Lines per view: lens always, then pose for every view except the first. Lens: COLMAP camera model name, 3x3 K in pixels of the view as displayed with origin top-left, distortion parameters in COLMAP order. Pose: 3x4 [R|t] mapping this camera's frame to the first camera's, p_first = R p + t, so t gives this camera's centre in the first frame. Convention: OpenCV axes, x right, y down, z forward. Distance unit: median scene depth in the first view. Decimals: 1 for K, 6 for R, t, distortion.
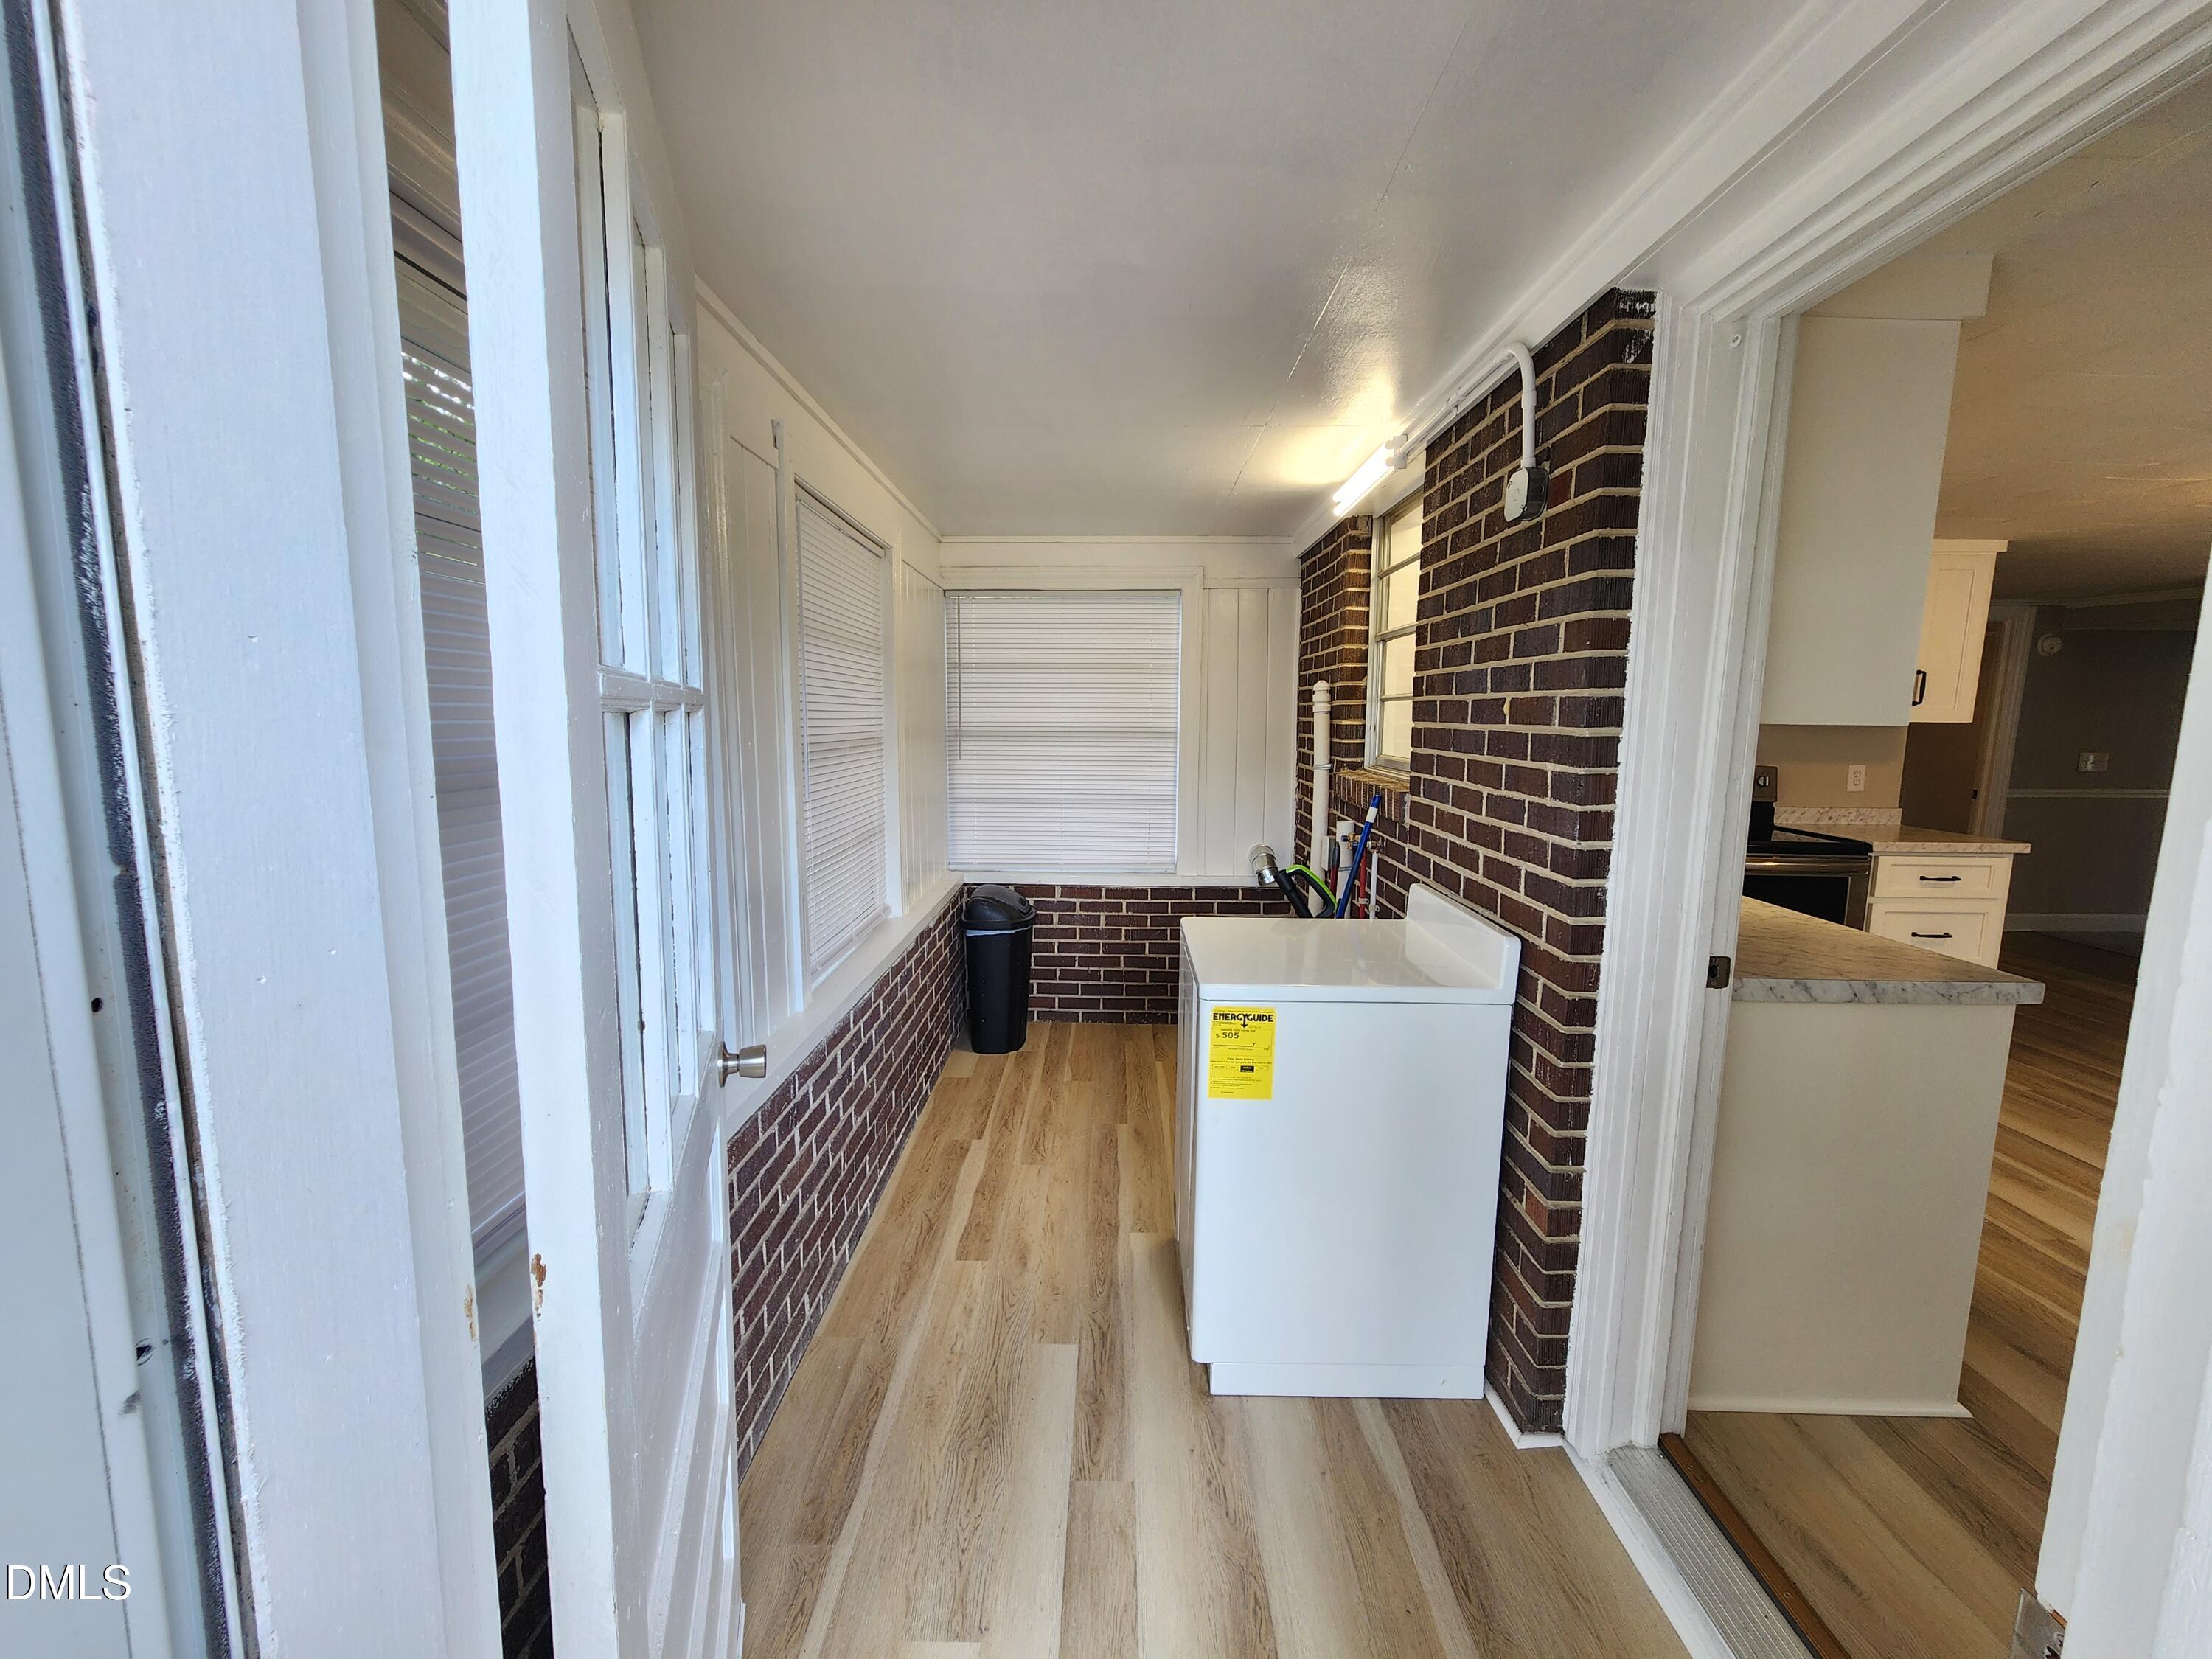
lens RADIAL K [[908.1, 0, 1098.2], [0, 908.1, 834.7], [0, 0, 1]] dist [-0.001373, 0.000340]
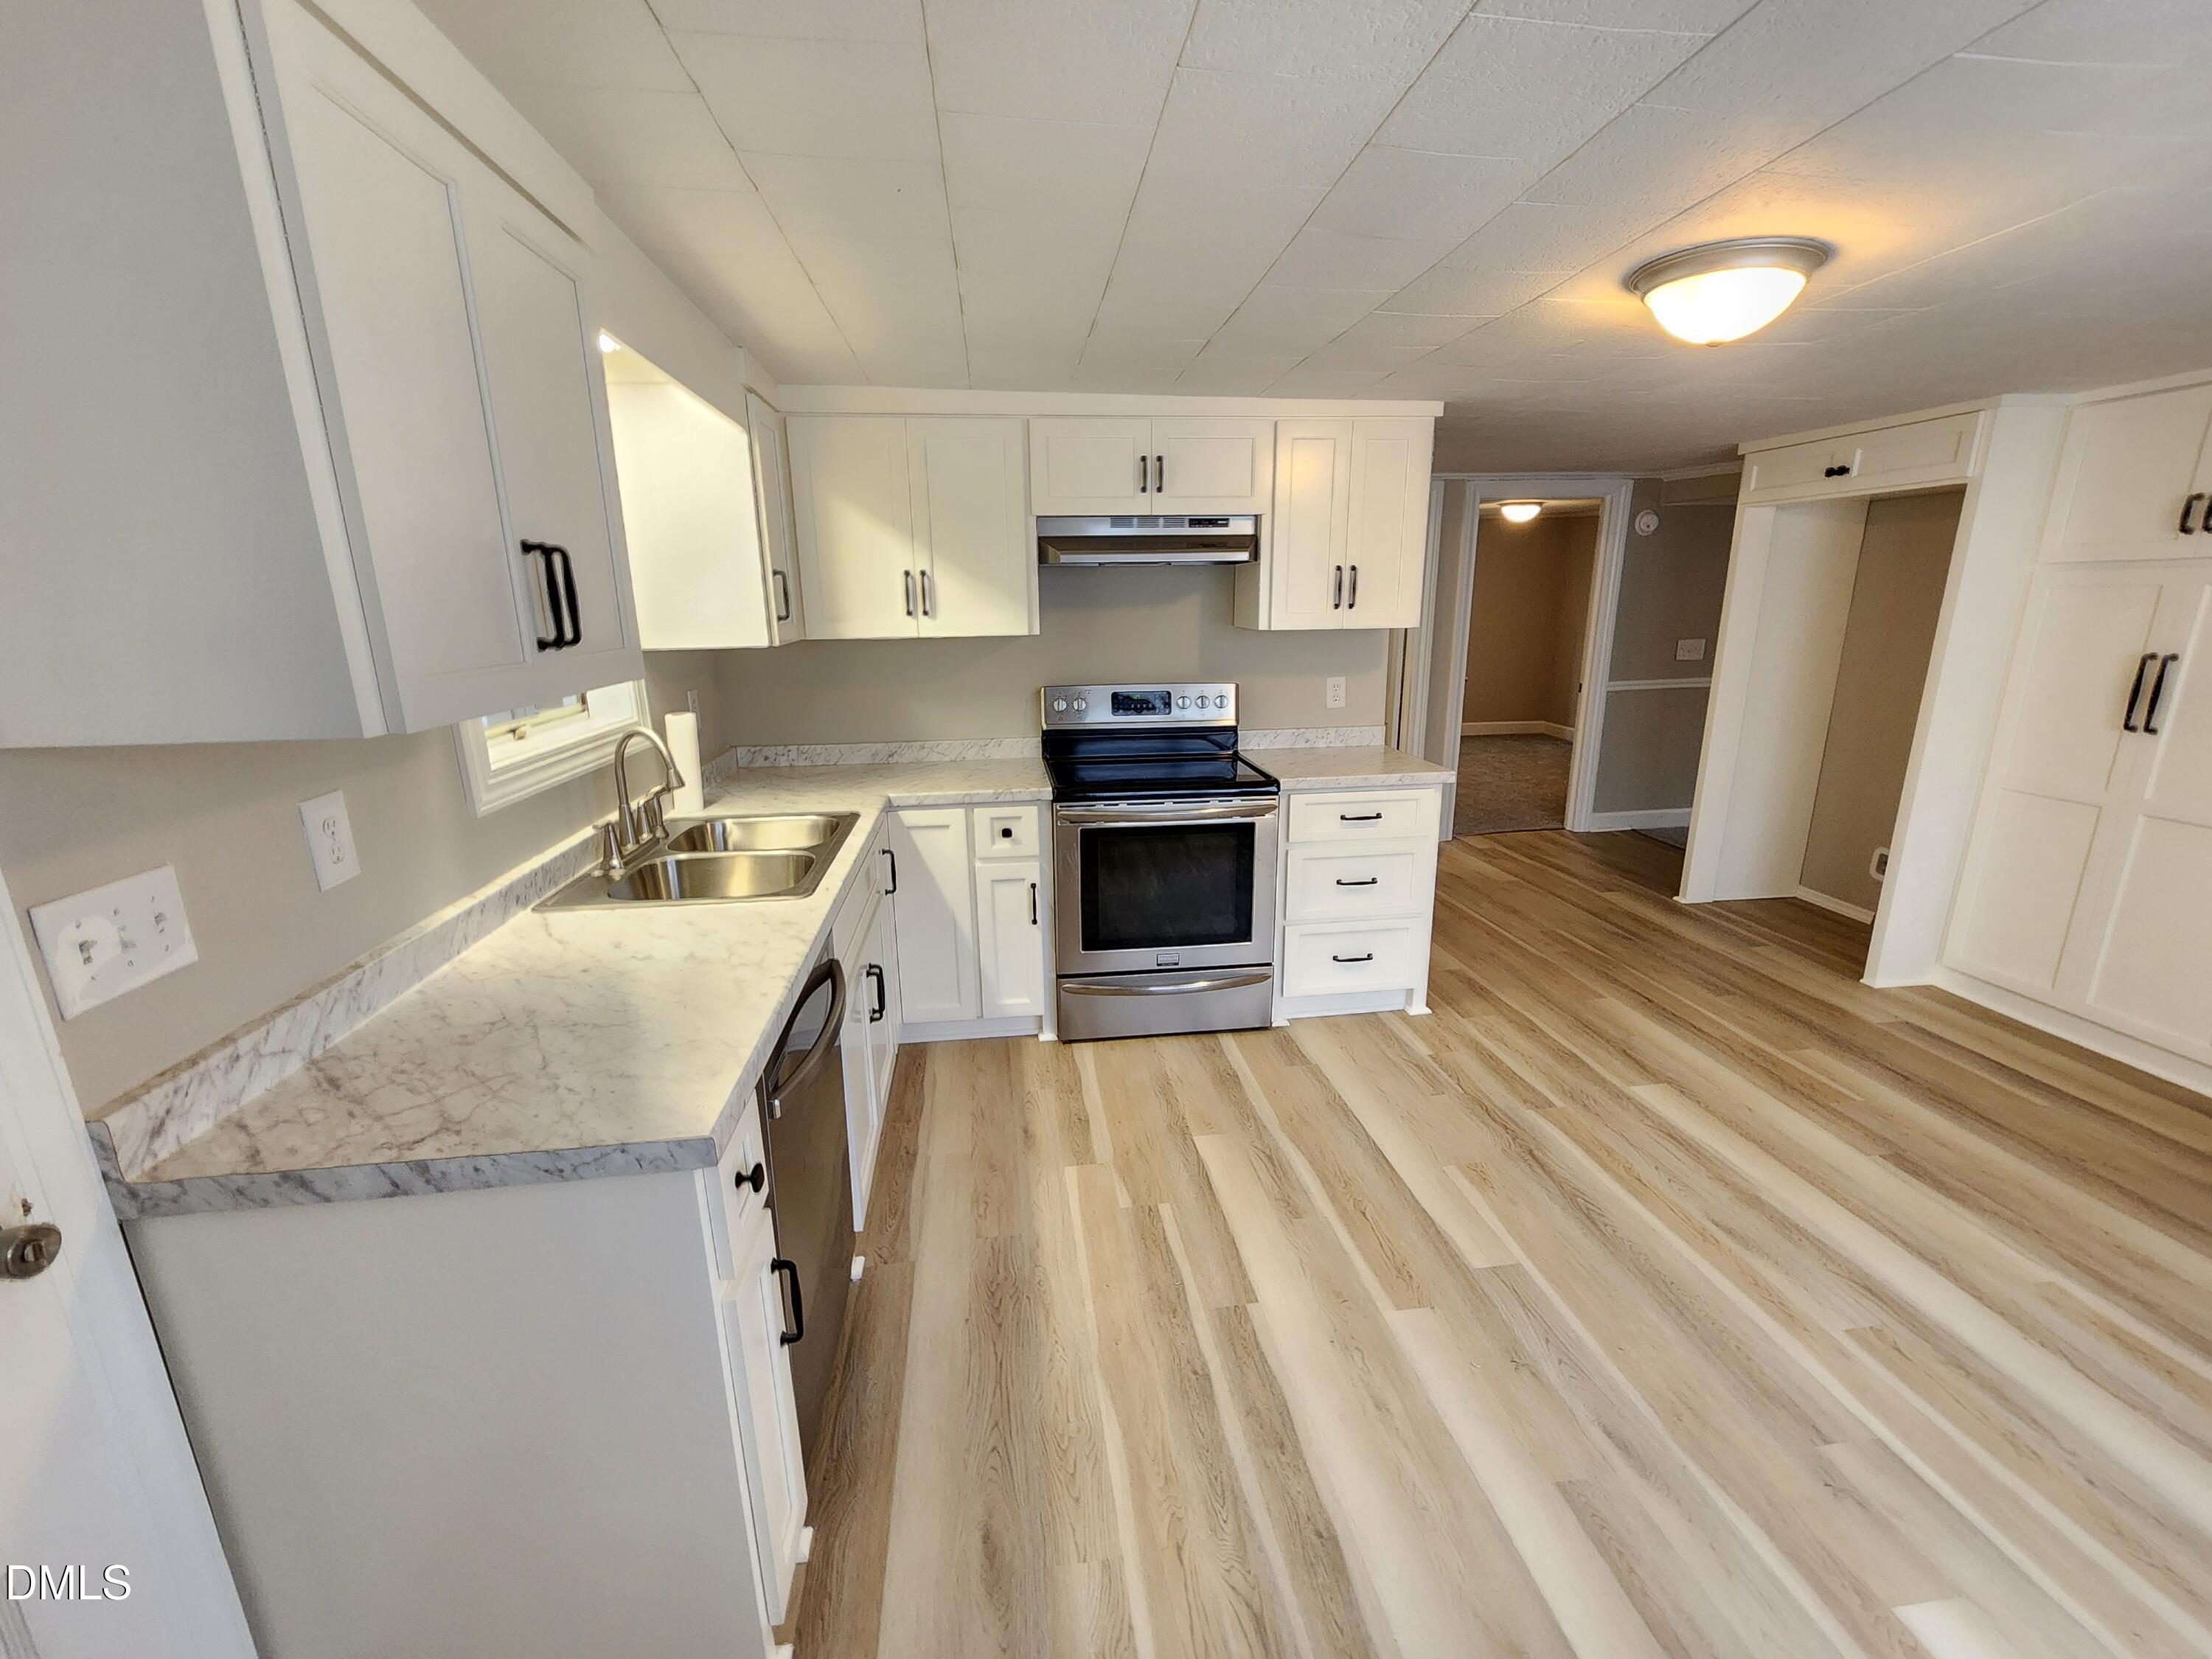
lens RADIAL K [[936.2, 0, 1109.9], [0, 936.2, 843.7], [0, 0, 1]] dist [-0.002217, 0.000276]
pose [[0.989331, -0.060846, 0.132371, 0.543139], [0.043802, 0.990798, 0.128062, -0.047221], [-0.138945, -0.120898, 0.982893, 0.152788]]
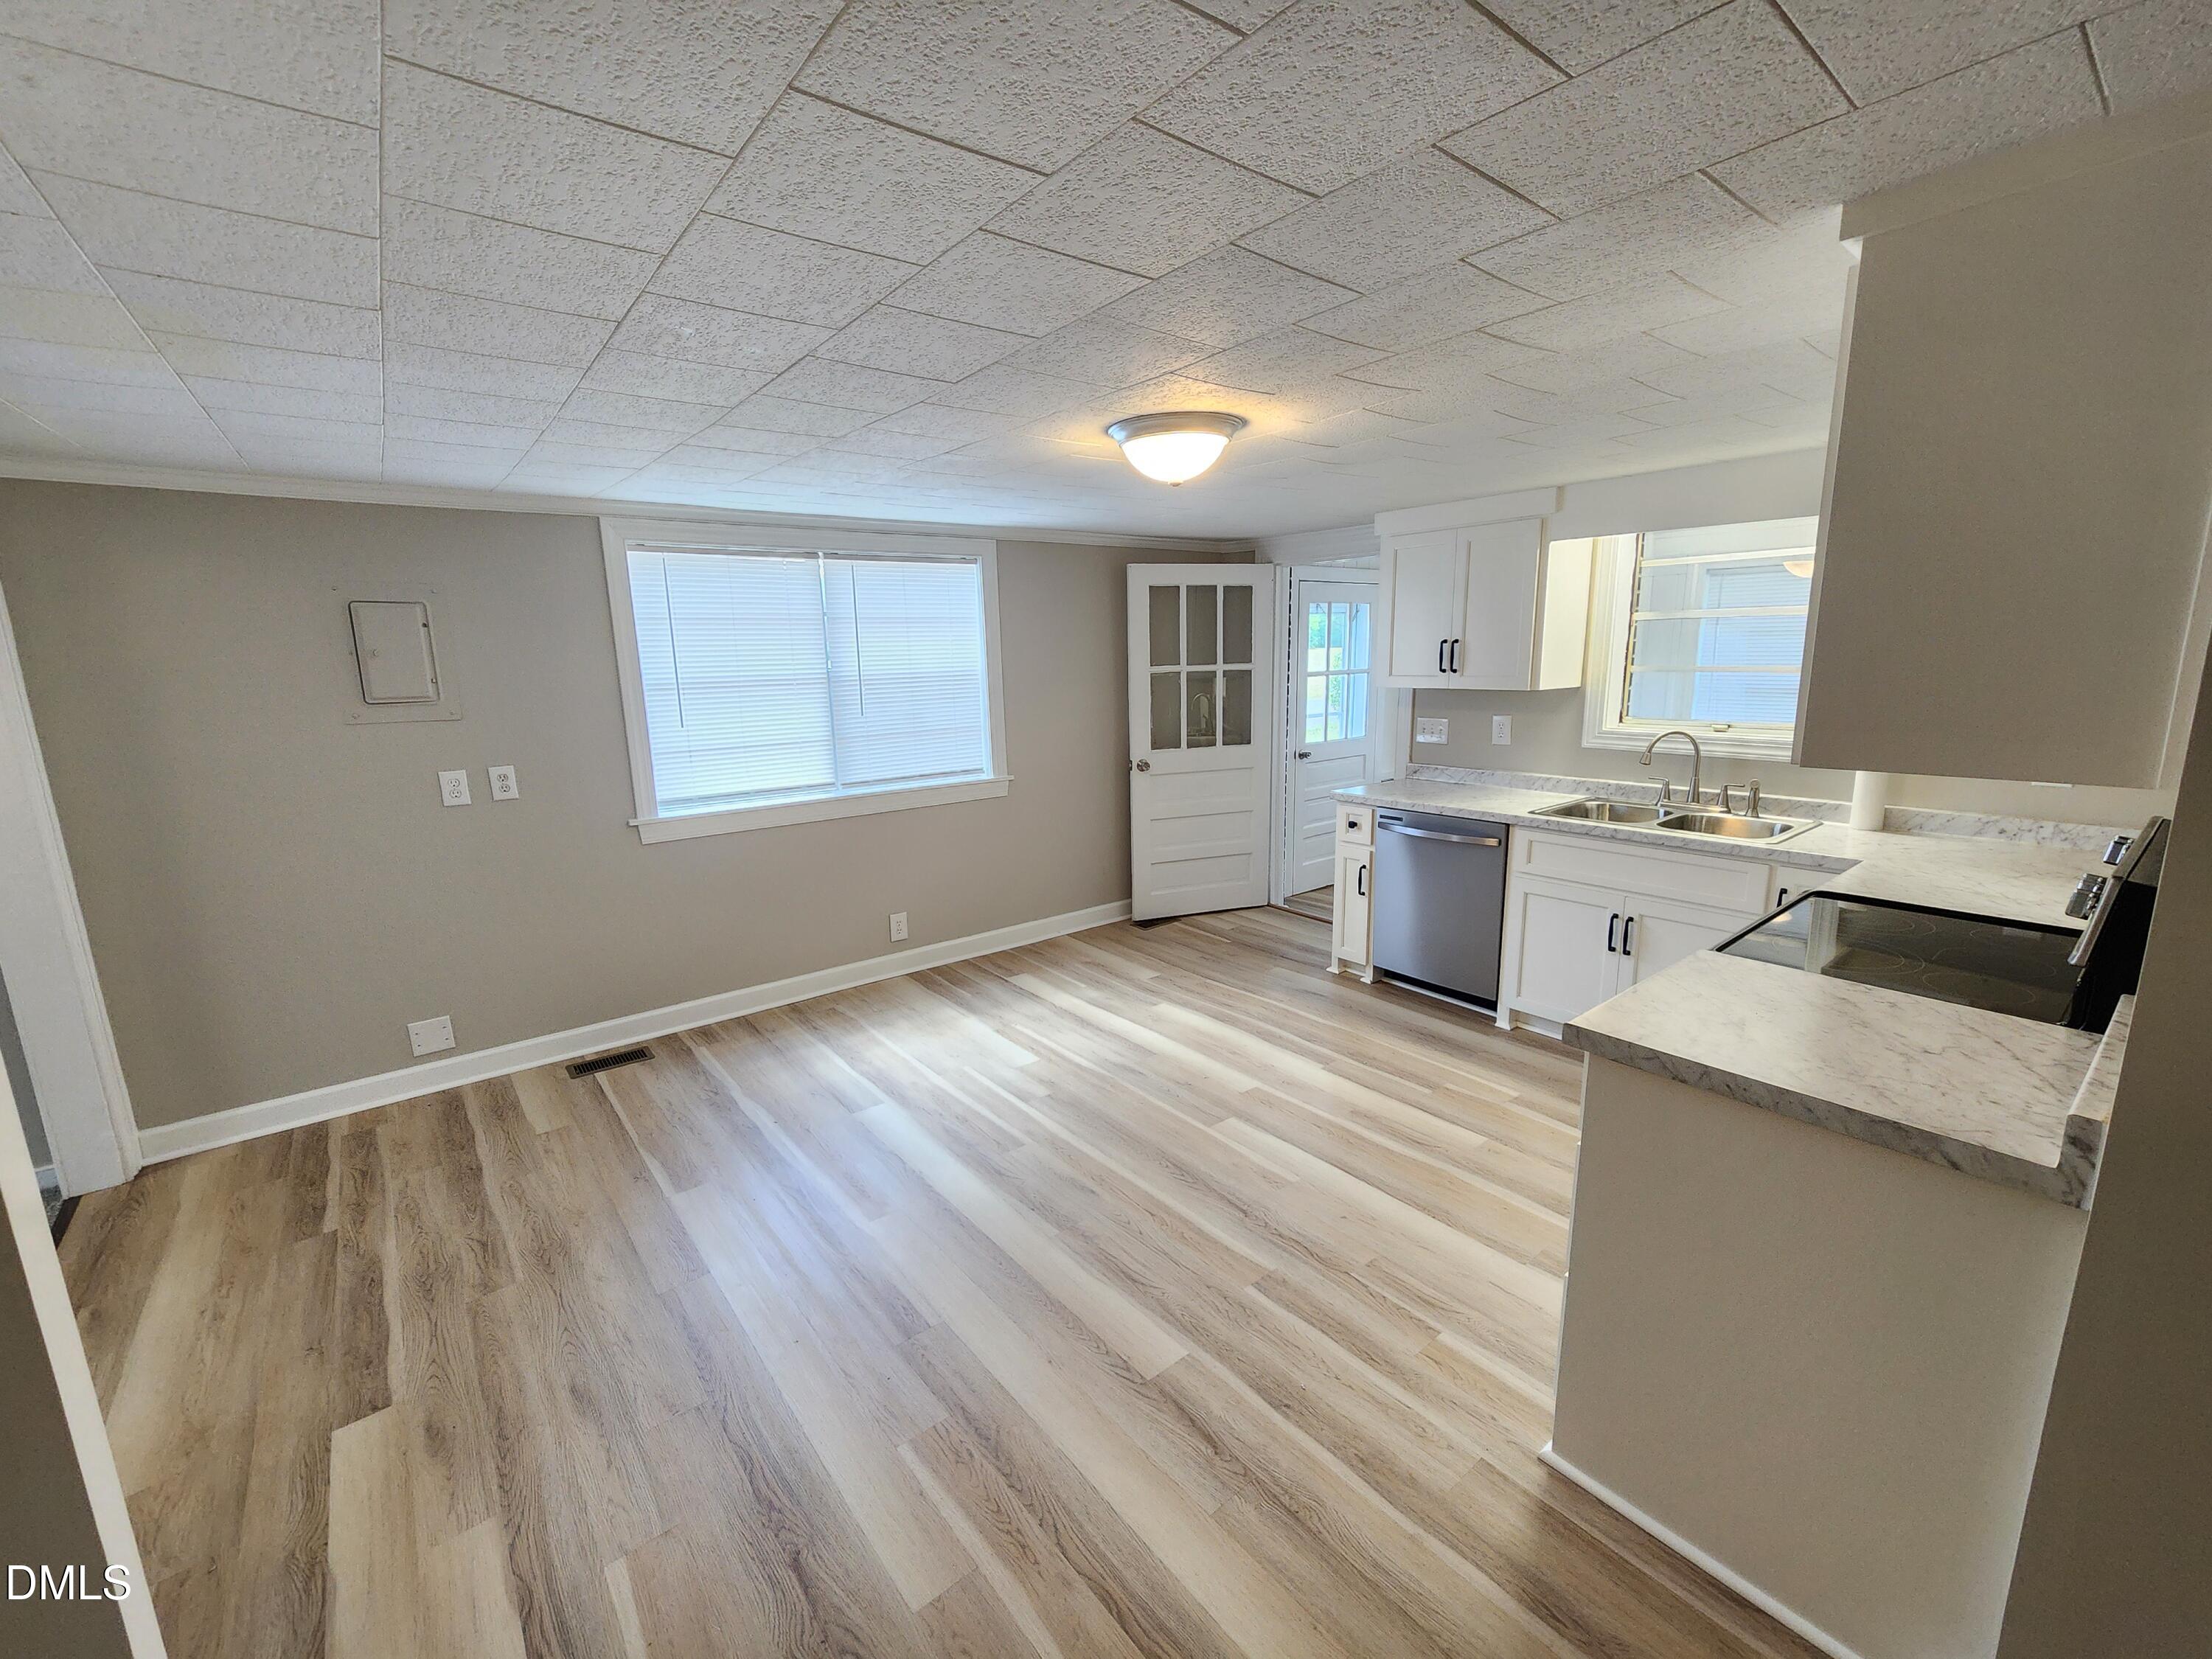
lens RADIAL K [[908.1, 0, 1098.2], [0, 908.1, 834.7], [0, 0, 1]] dist [-0.001373, 0.000340]
pose [[-0.770469, 0.131172, -0.623836, 1.371175], [-0.071266, 0.954743, 0.288768, -0.177656], [0.633481, 0.266945, -0.726252, 1.075718]]
